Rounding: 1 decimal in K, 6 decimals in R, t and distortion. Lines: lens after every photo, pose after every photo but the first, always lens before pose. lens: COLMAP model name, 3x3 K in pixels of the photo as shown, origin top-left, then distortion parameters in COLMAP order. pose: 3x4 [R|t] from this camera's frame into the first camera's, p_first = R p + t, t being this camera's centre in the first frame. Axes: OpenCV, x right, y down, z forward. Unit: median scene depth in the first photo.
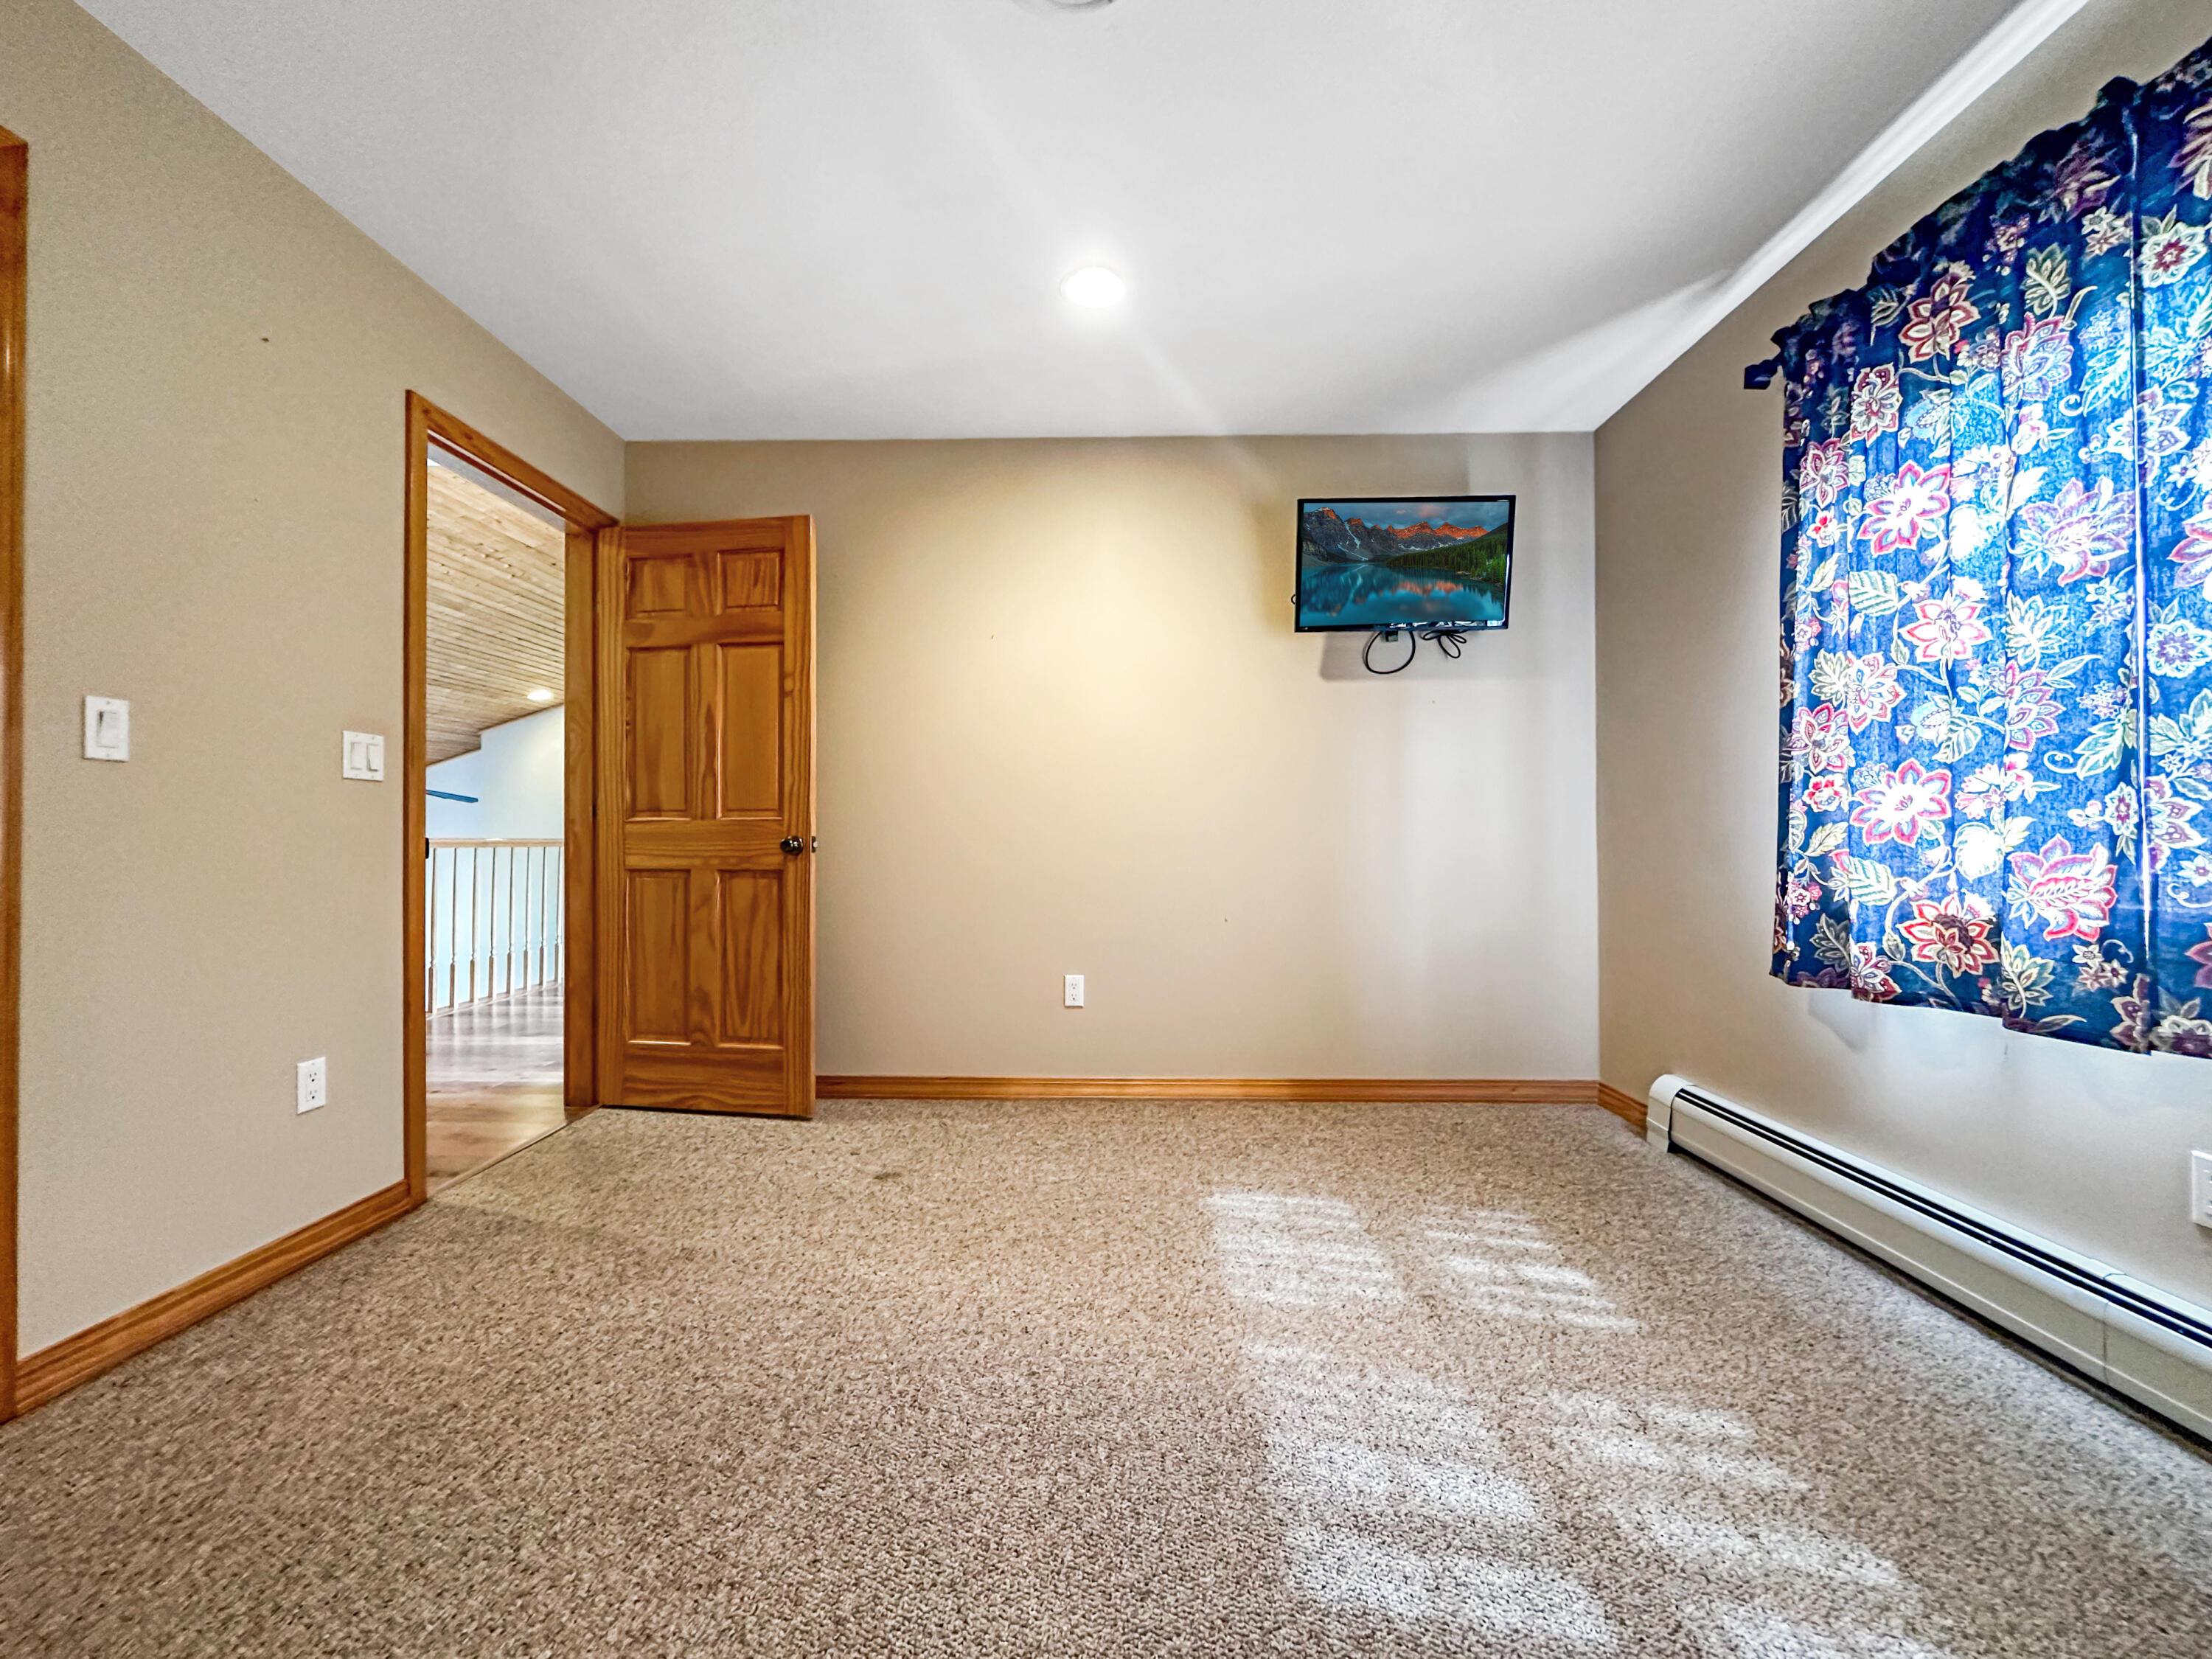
lens RADIAL K [[878.7, 0, 1102.6], [0, 878.7, 830.9], [0, 0, 1]] dist [-0.001384, 0.000108]
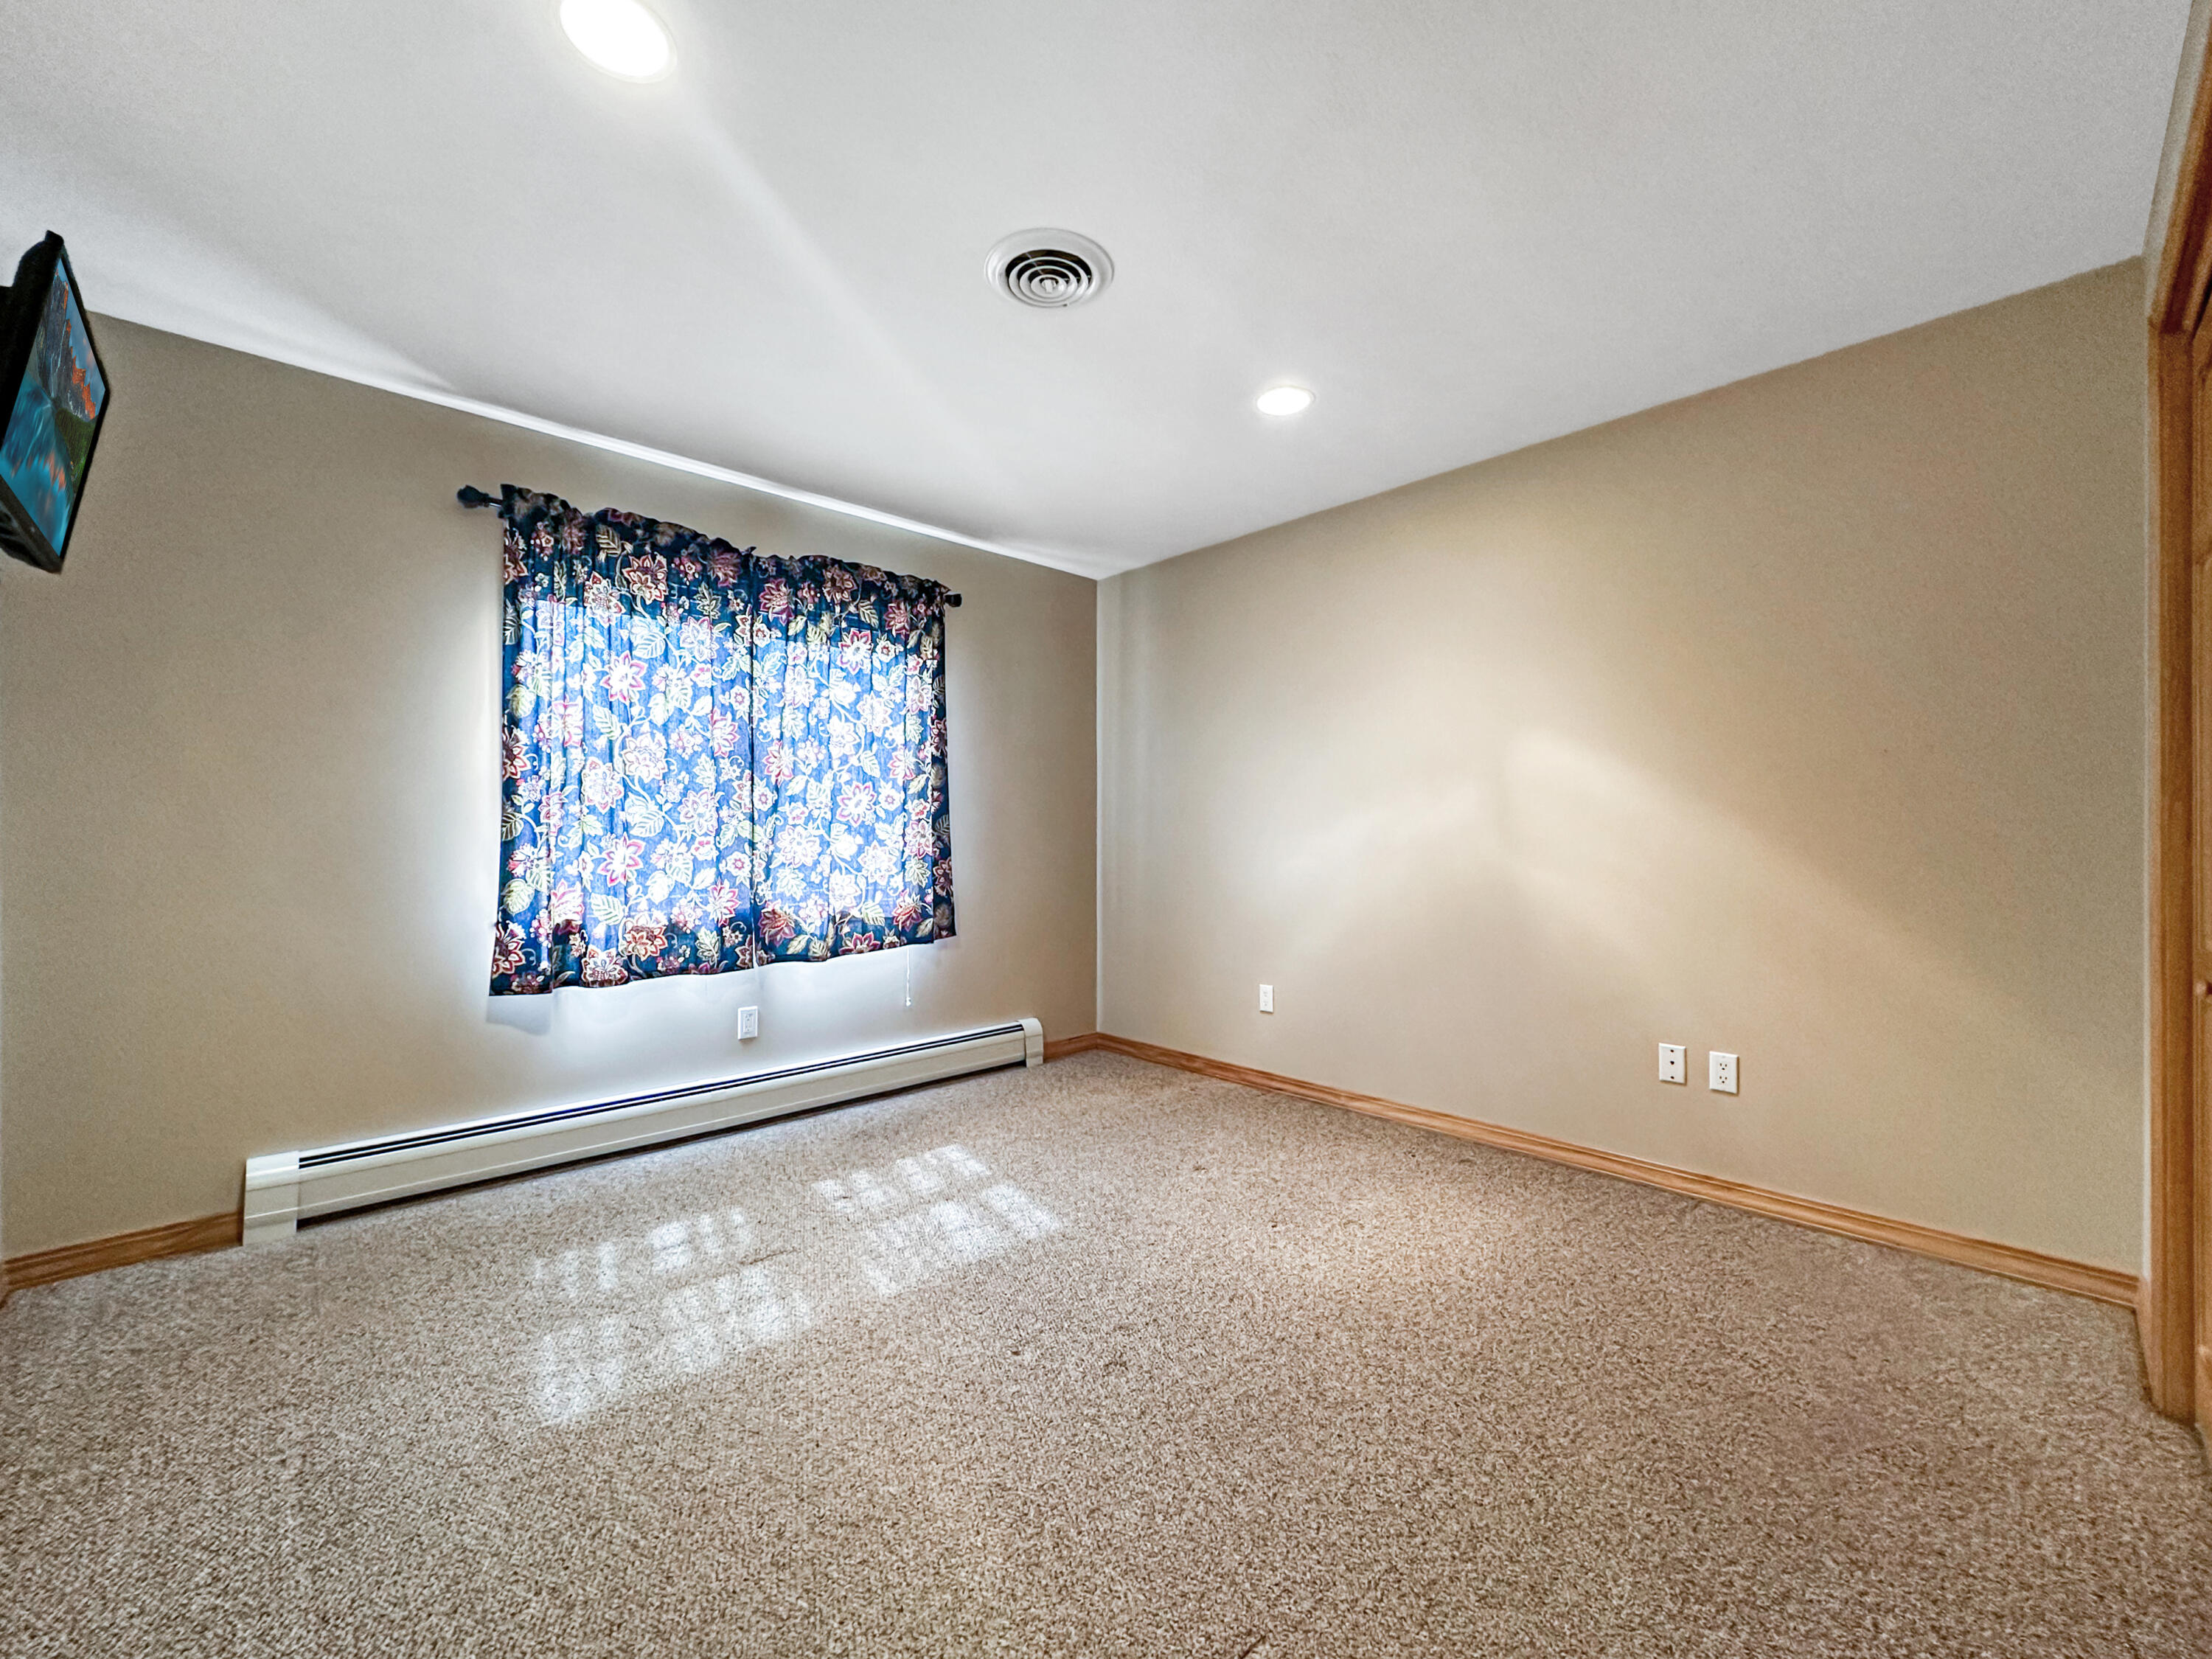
lens RADIAL K [[878.7, 0, 1108.4], [0, 878.7, 833.5], [0, 0, 1]] dist [-0.001384, 0.000108]
pose [[-0.699606, -0.000223, 0.714529, -0.871386], [-0.006850, 0.999956, -0.006395, -0.074861], [-0.714496, -0.009369, -0.699577, 1.486406]]
